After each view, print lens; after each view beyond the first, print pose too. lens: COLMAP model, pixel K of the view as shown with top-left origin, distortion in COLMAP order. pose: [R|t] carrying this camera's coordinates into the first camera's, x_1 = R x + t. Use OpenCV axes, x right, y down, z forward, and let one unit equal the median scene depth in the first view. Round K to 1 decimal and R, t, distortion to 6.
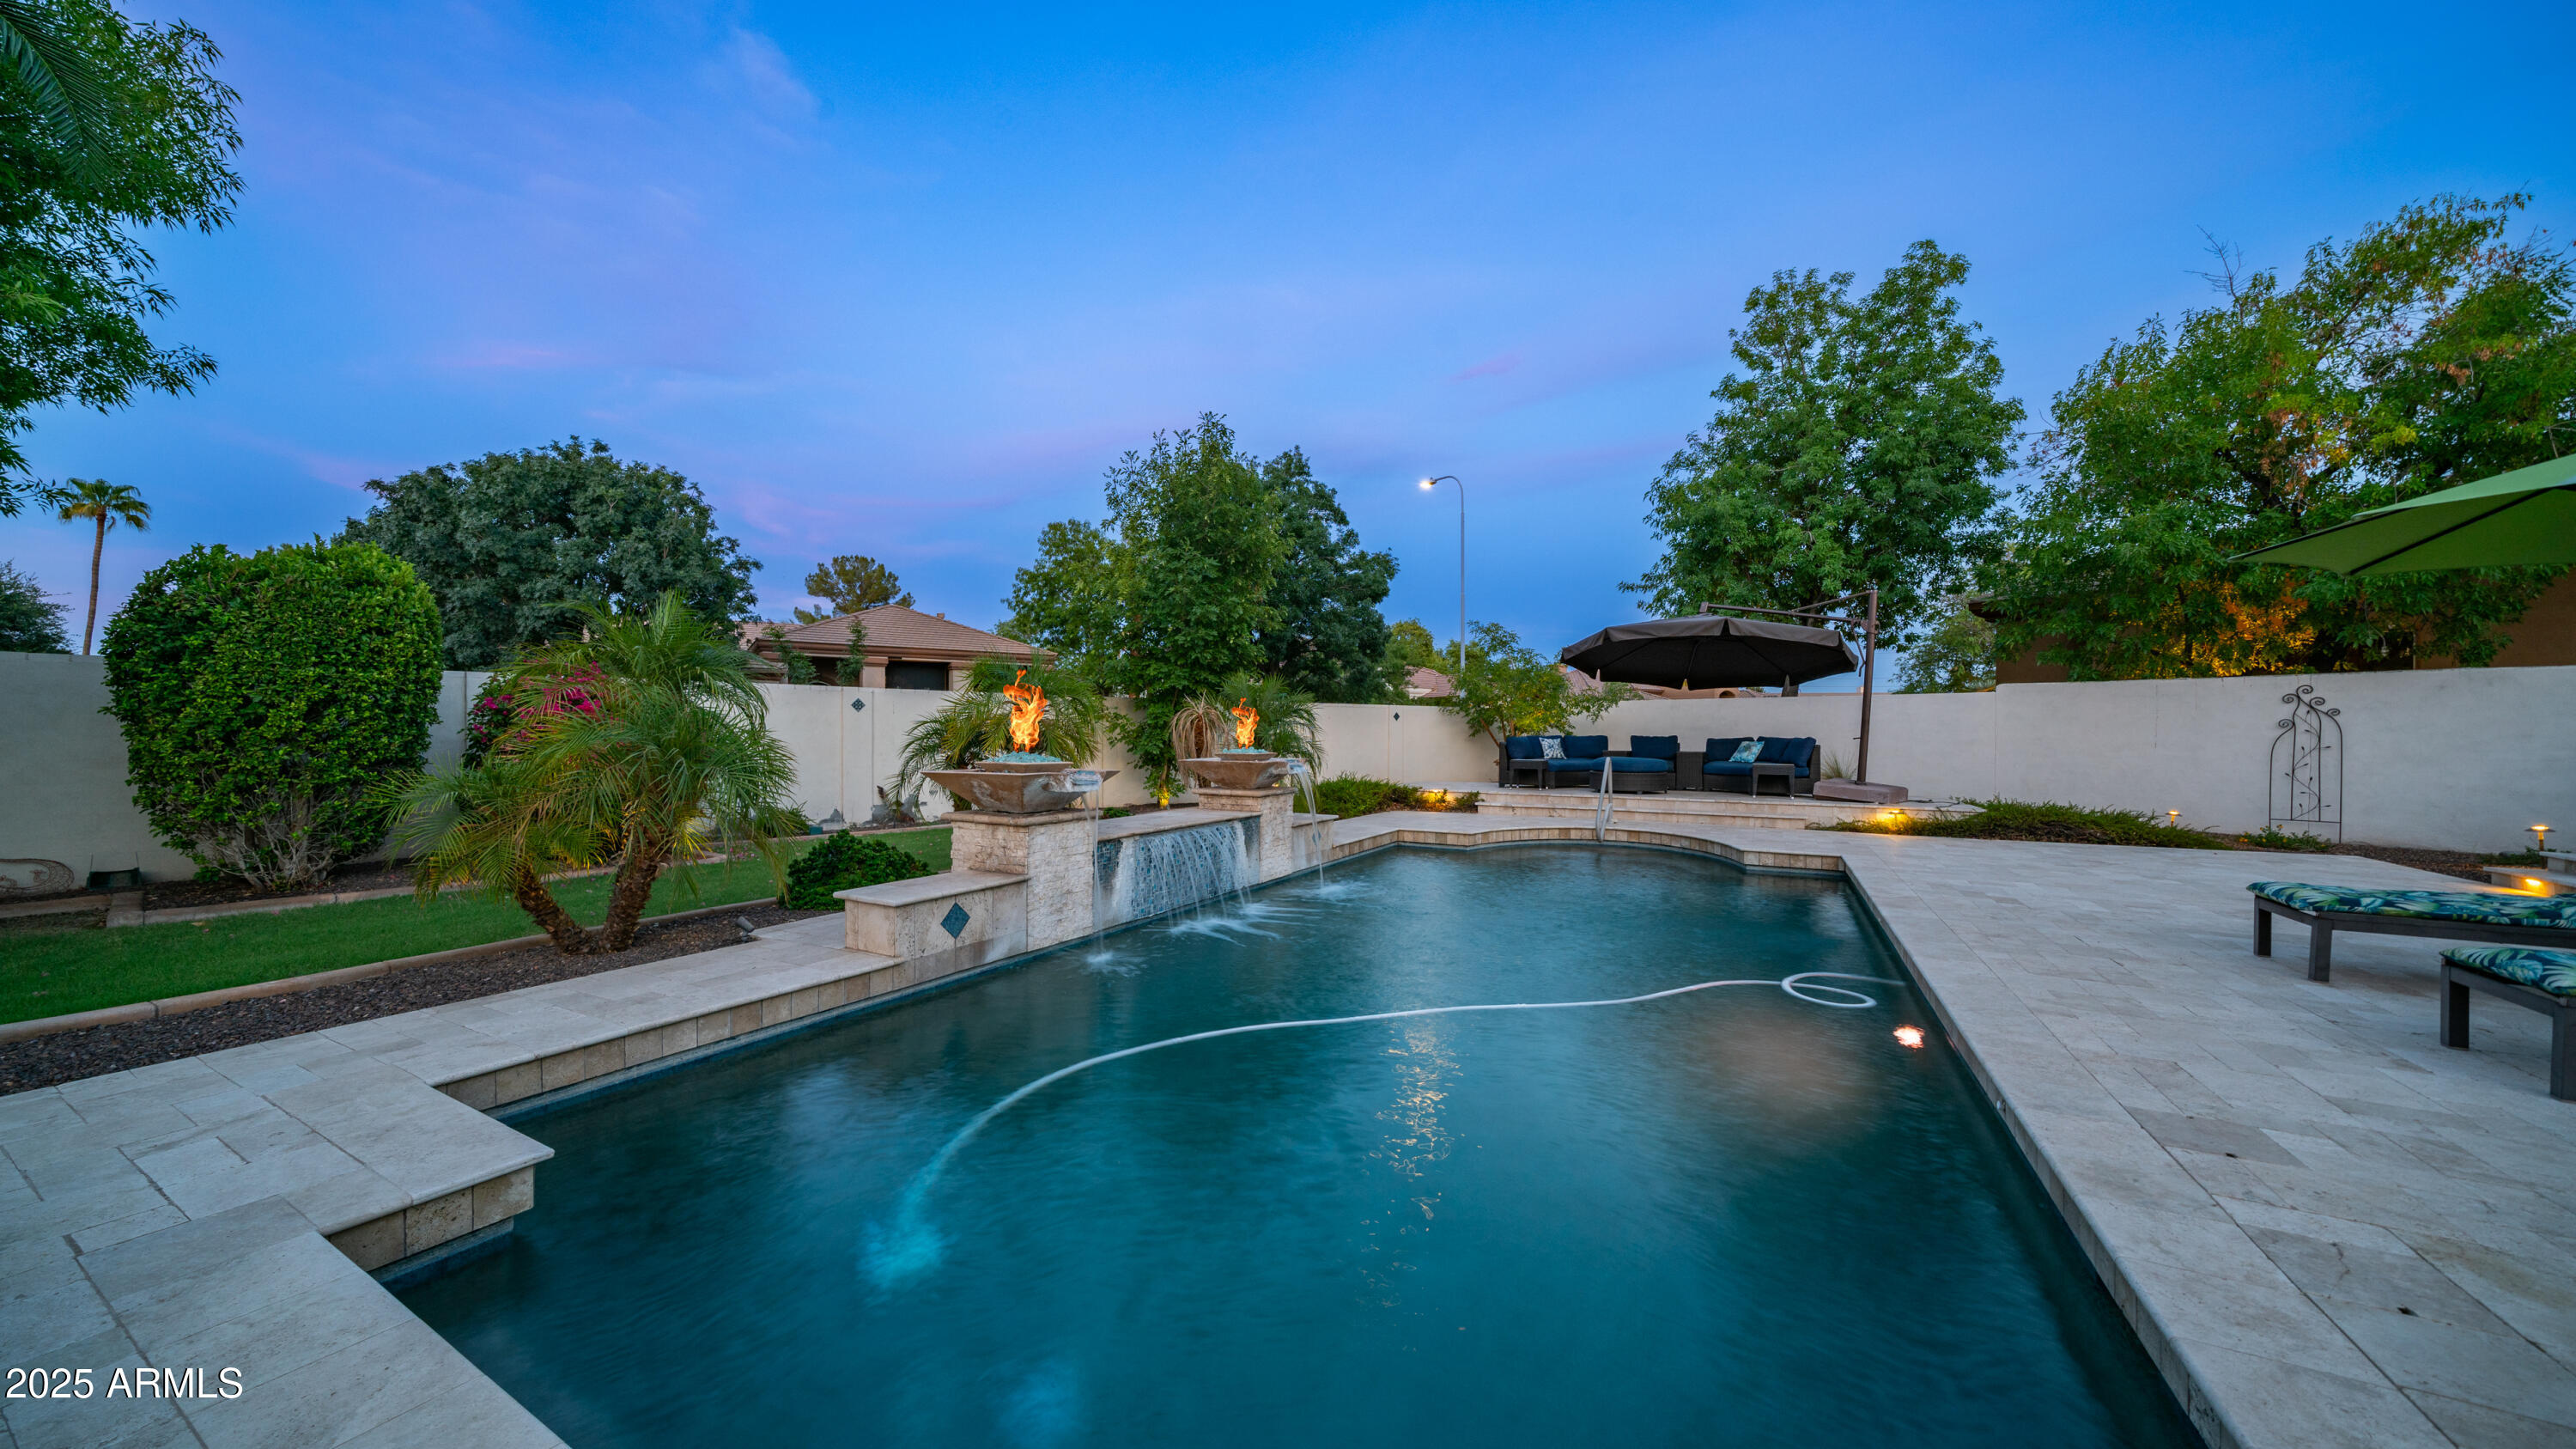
lens RADIAL K [[918.8, 0, 1278.1], [0, 918.8, 723.6], [0, 0, 1]] dist [-0.007034, 0.000542]
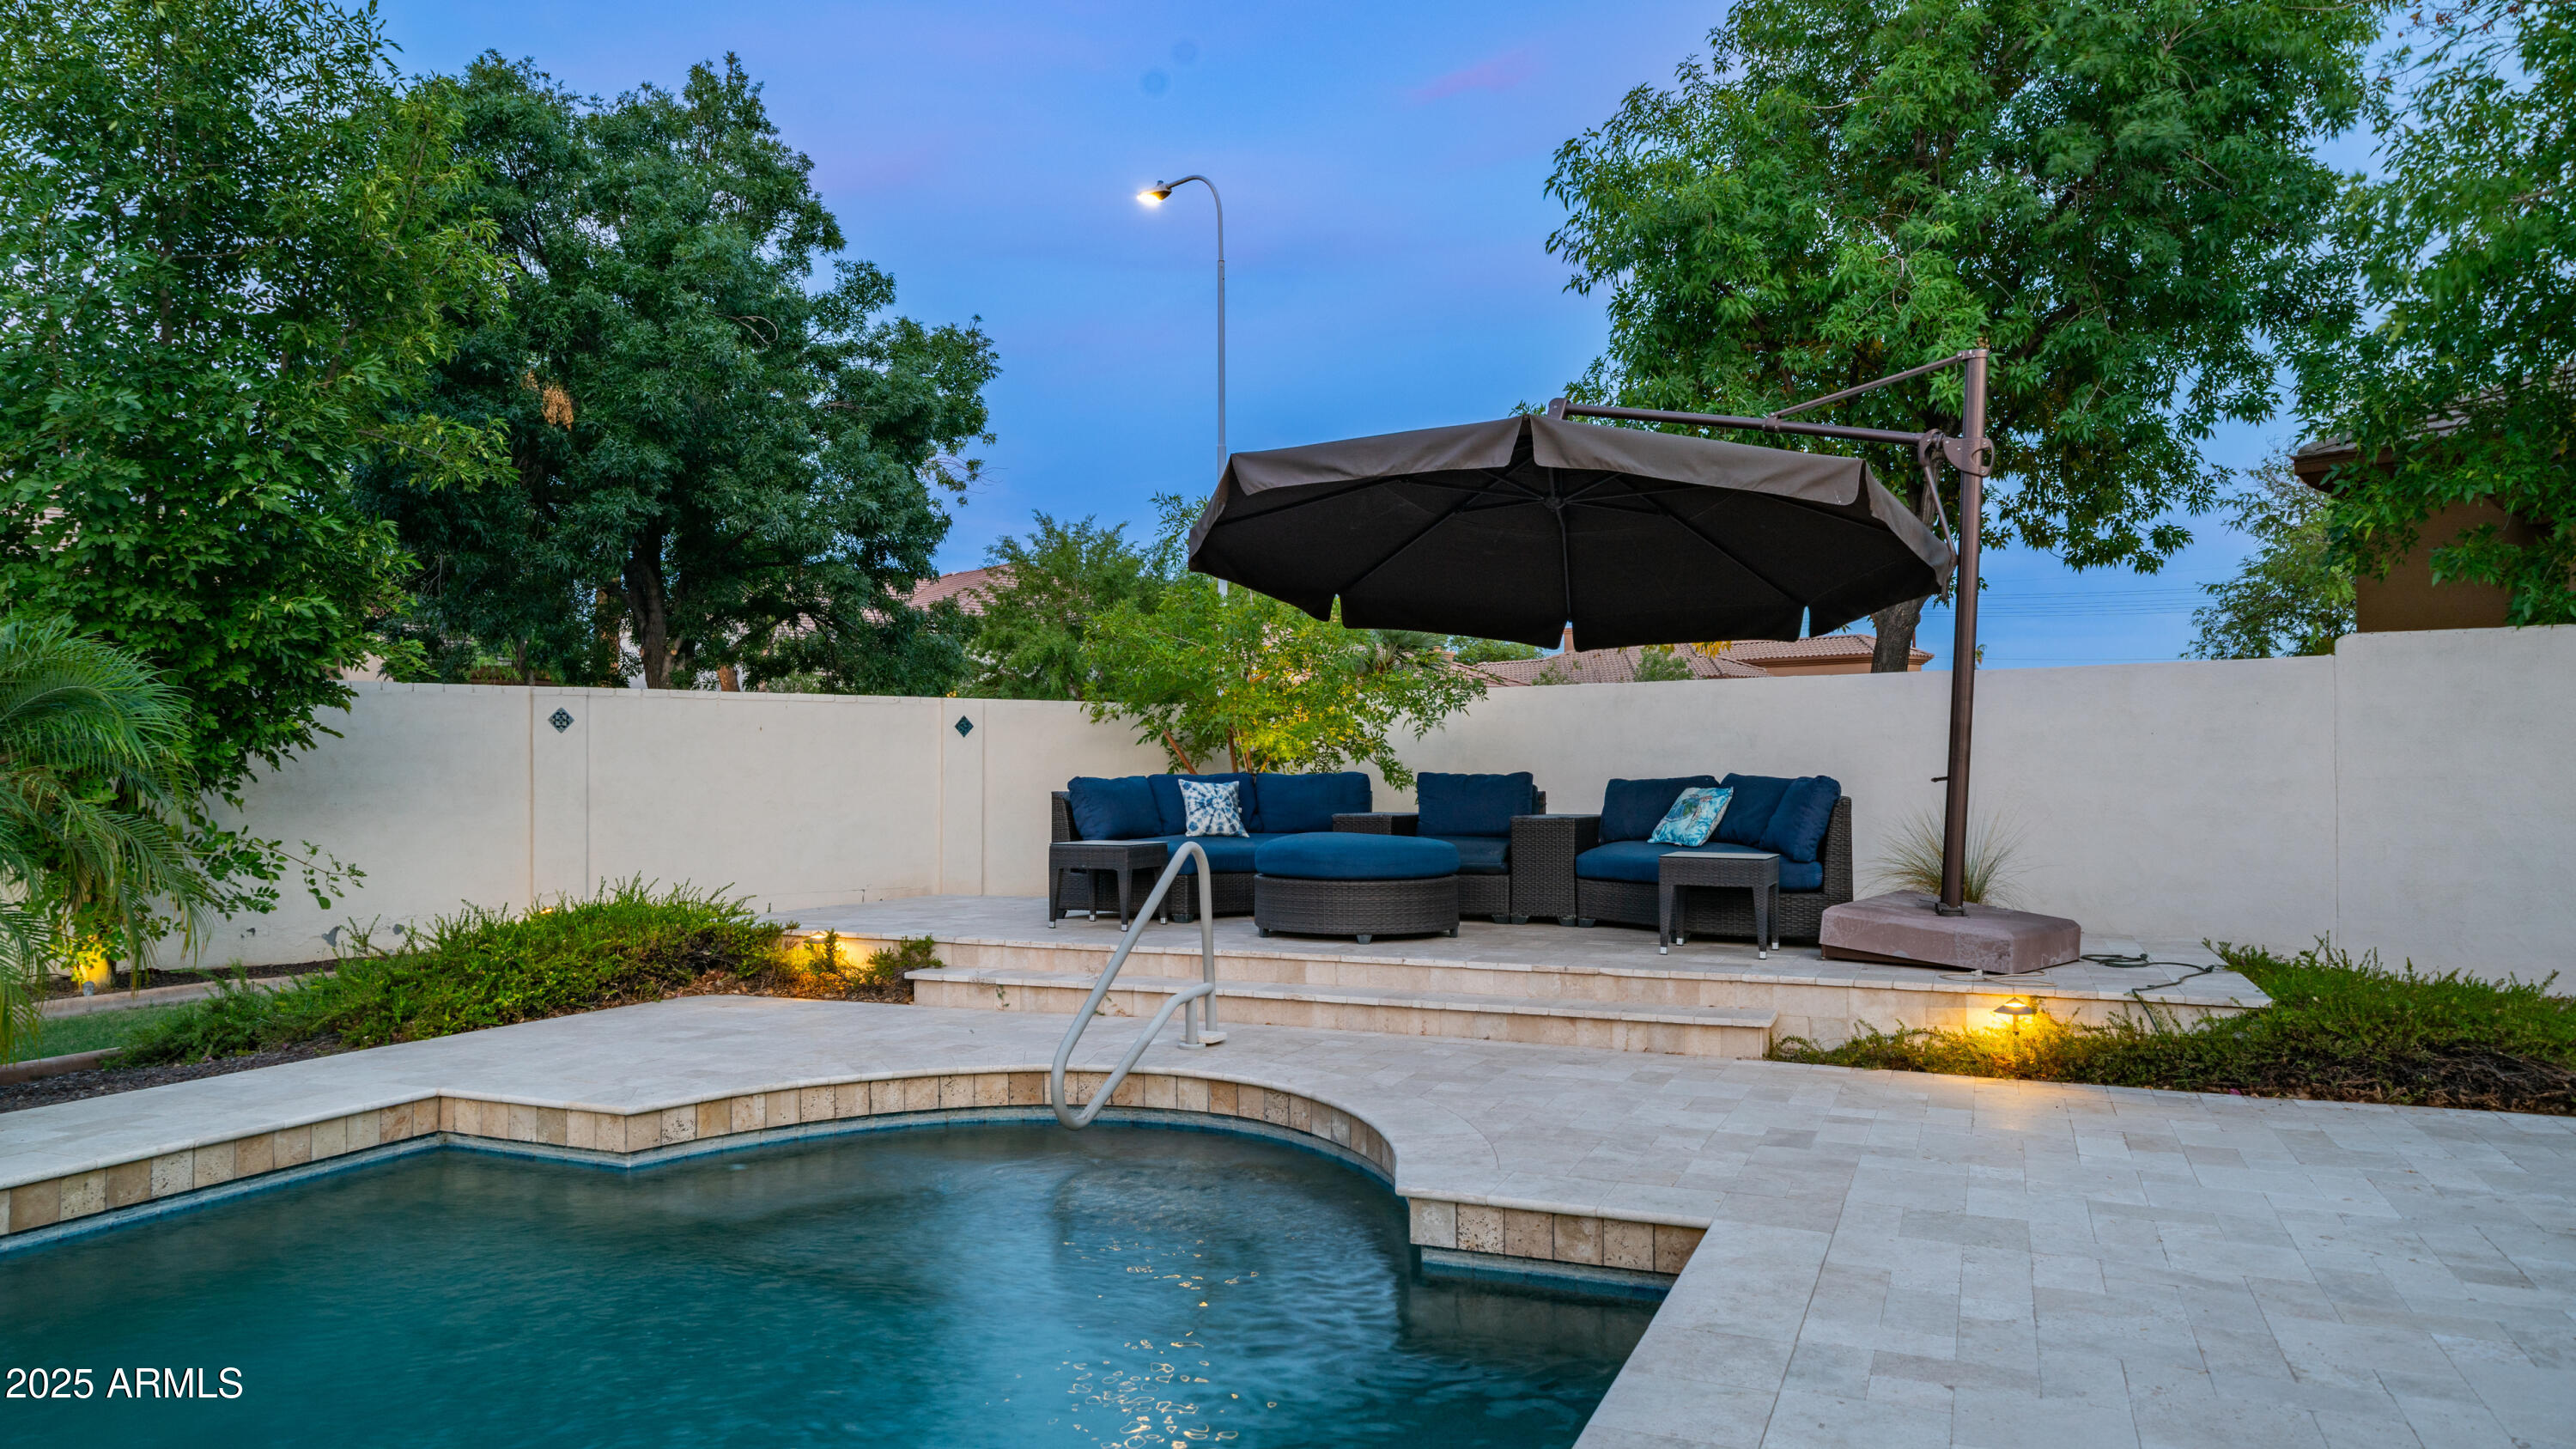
lens RADIAL K [[1770.3, 0, 1300.6], [0, 1770.3, 711.6], [0, 0, 1]] dist [0.006504, 0.007670]
pose [[0.993942, -0.000891, 0.109903, 0.273401], [0.003055, 0.999805, -0.019522, 0.002389], [-0.109864, 0.019740, 0.993751, 0.309626]]
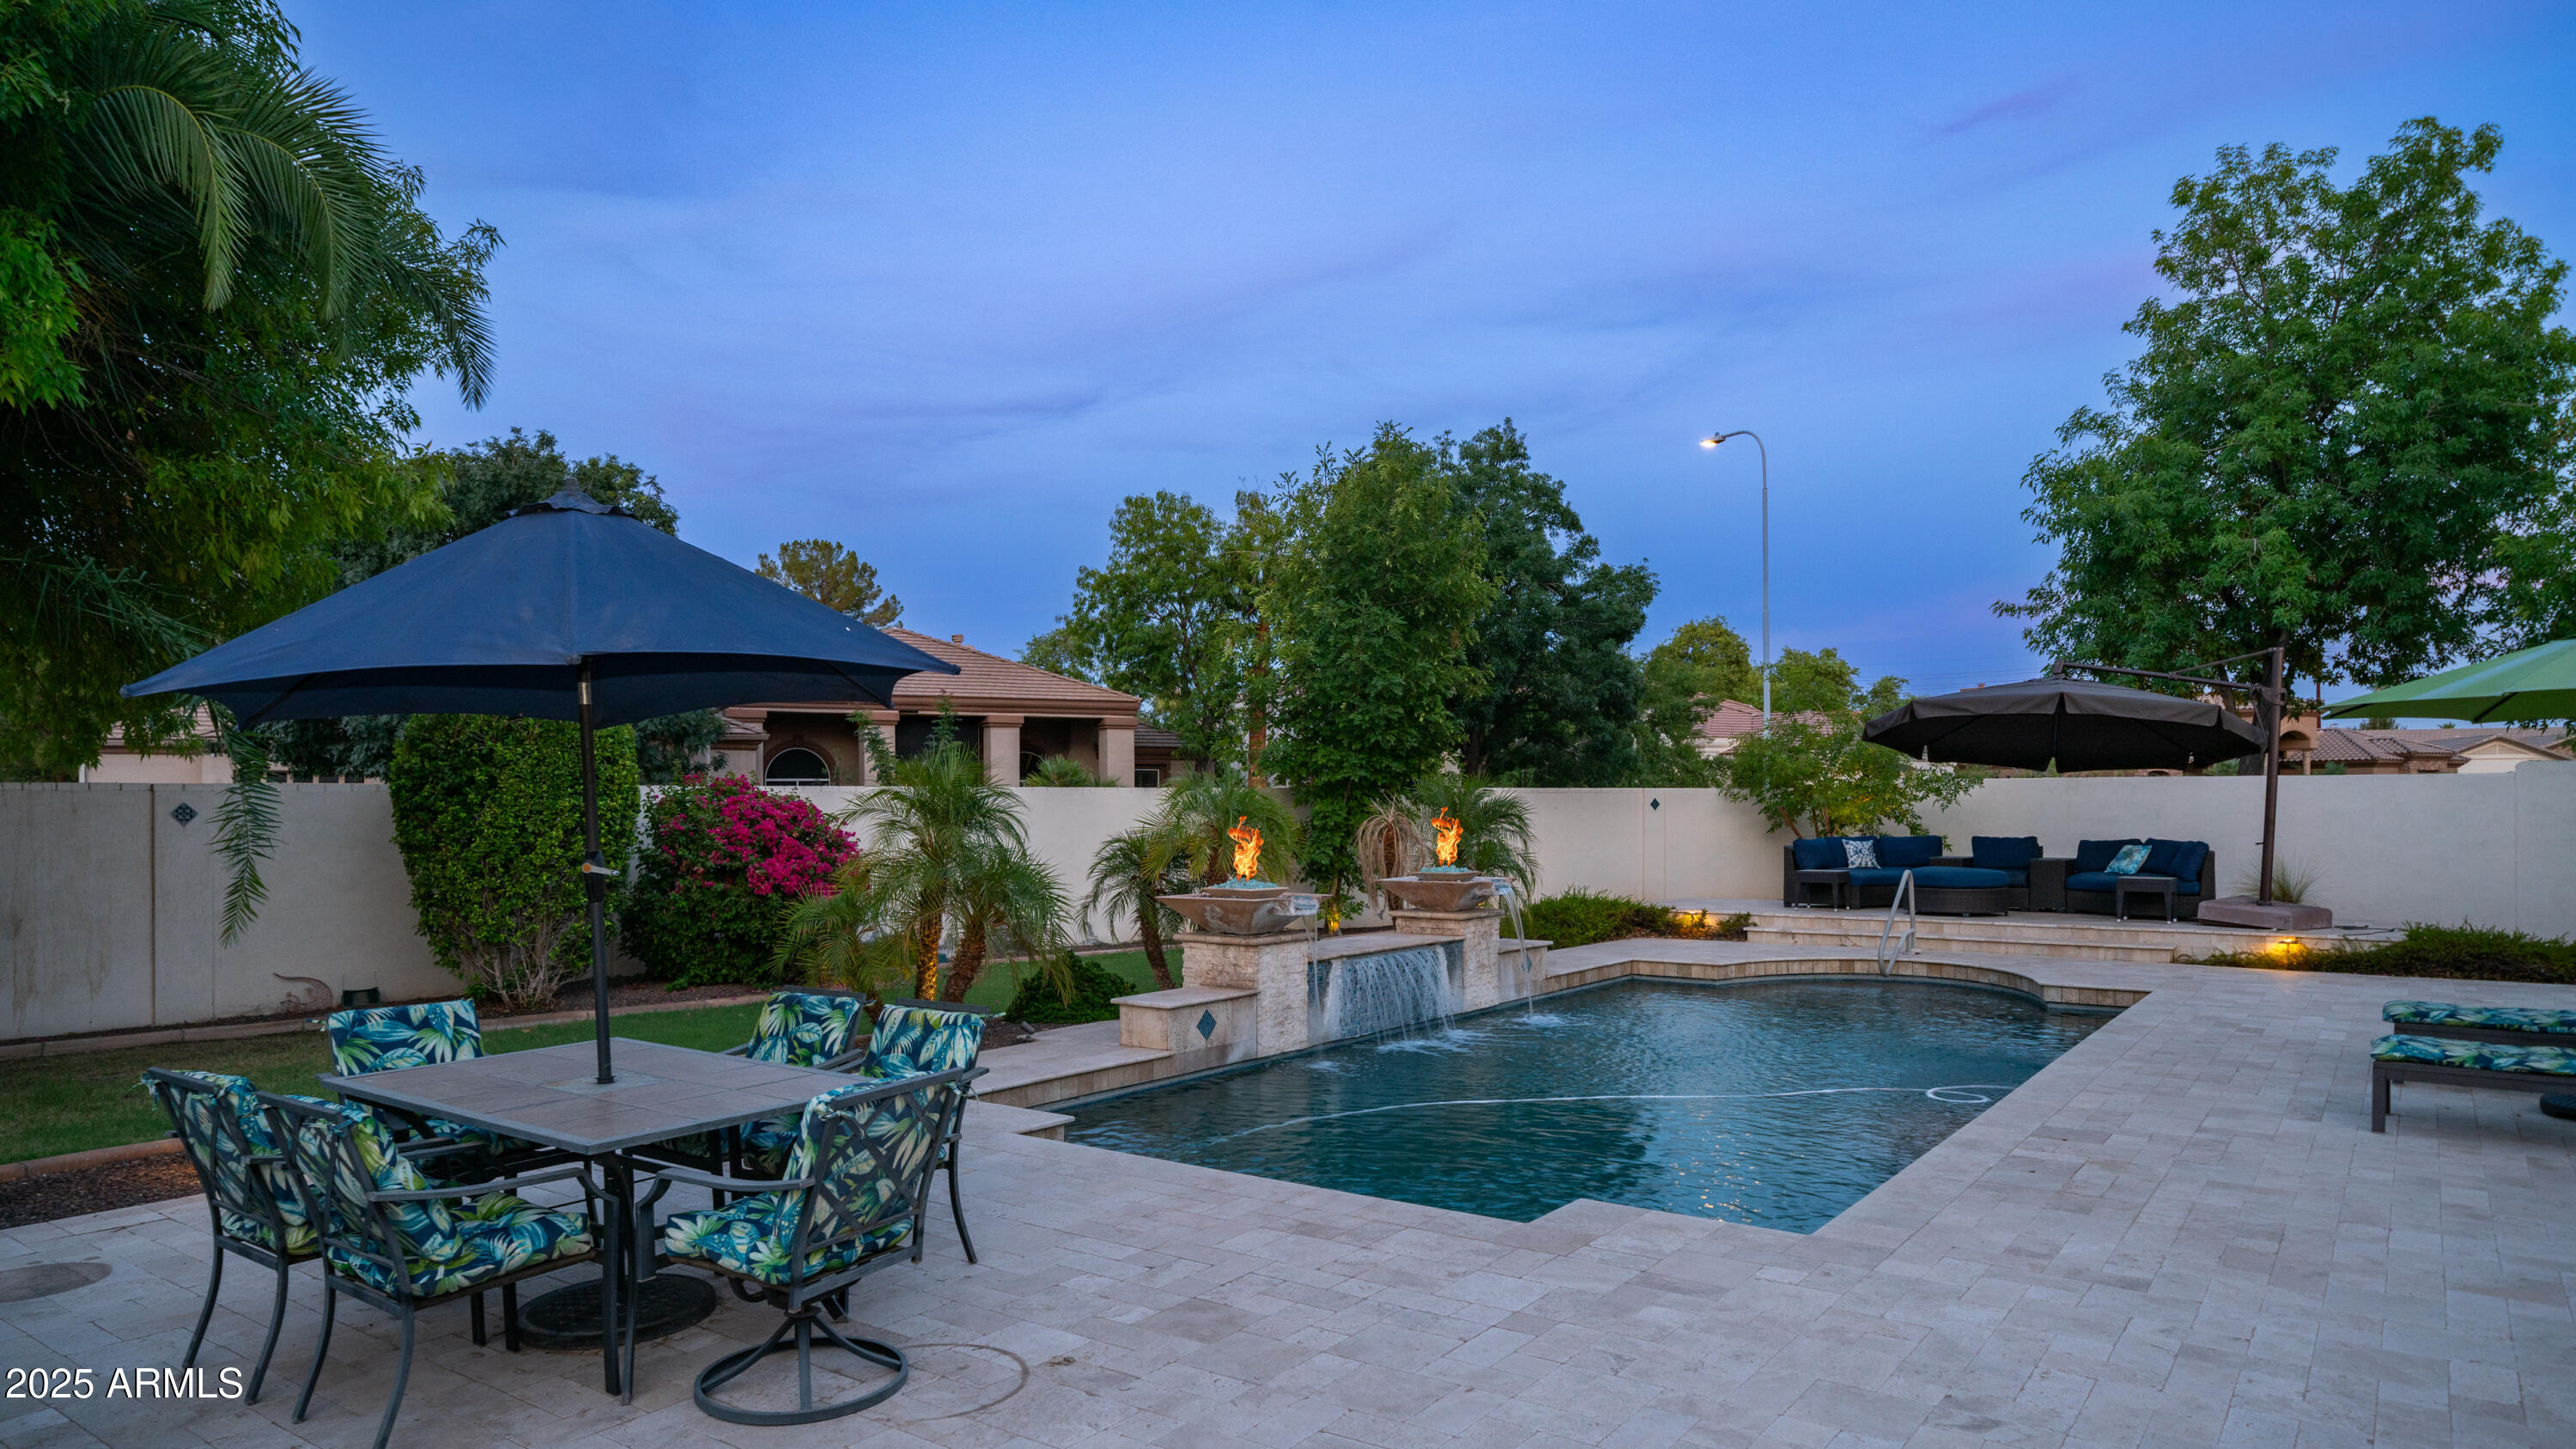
lens RADIAL K [[1612.6, 0, 1258.0], [0, 1612.6, 801.8], [0, 0, 1]] dist [0.006037, -0.003937]
pose [[0.990161, -0.008471, -0.139677, 0.002206], [0.009546, 0.999930, 0.007024, -0.030420], [0.139607, -0.008288, 0.990172, -0.368575]]
